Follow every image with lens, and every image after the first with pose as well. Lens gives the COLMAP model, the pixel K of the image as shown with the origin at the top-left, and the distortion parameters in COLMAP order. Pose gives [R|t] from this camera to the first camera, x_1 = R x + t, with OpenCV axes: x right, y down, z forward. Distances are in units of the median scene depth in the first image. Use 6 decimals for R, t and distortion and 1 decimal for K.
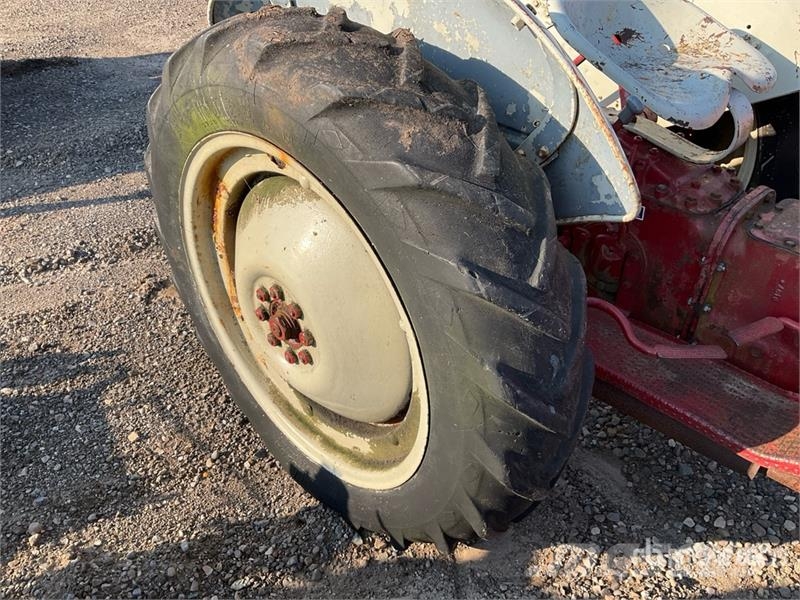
lens RADIAL K [[667.8, 0, 396.8], [0, 667.8, 301.8], [0, 0, 1]] dist [0.069583, -0.119308]
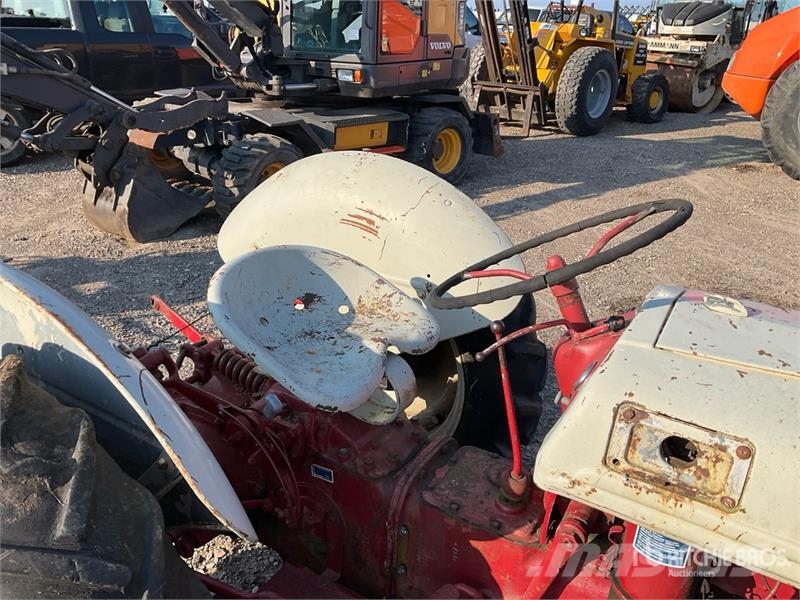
lens RADIAL K [[667.8, 0, 393.7], [0, 667.8, 297.8], [0, 0, 1]] dist [0.069583, -0.119308]
pose [[0.972004, -0.068295, 0.224819, 0.262809], [0.117346, 0.970053, -0.212665, -0.176297], [-0.203562, 0.233093, 0.950910, -0.035477]]
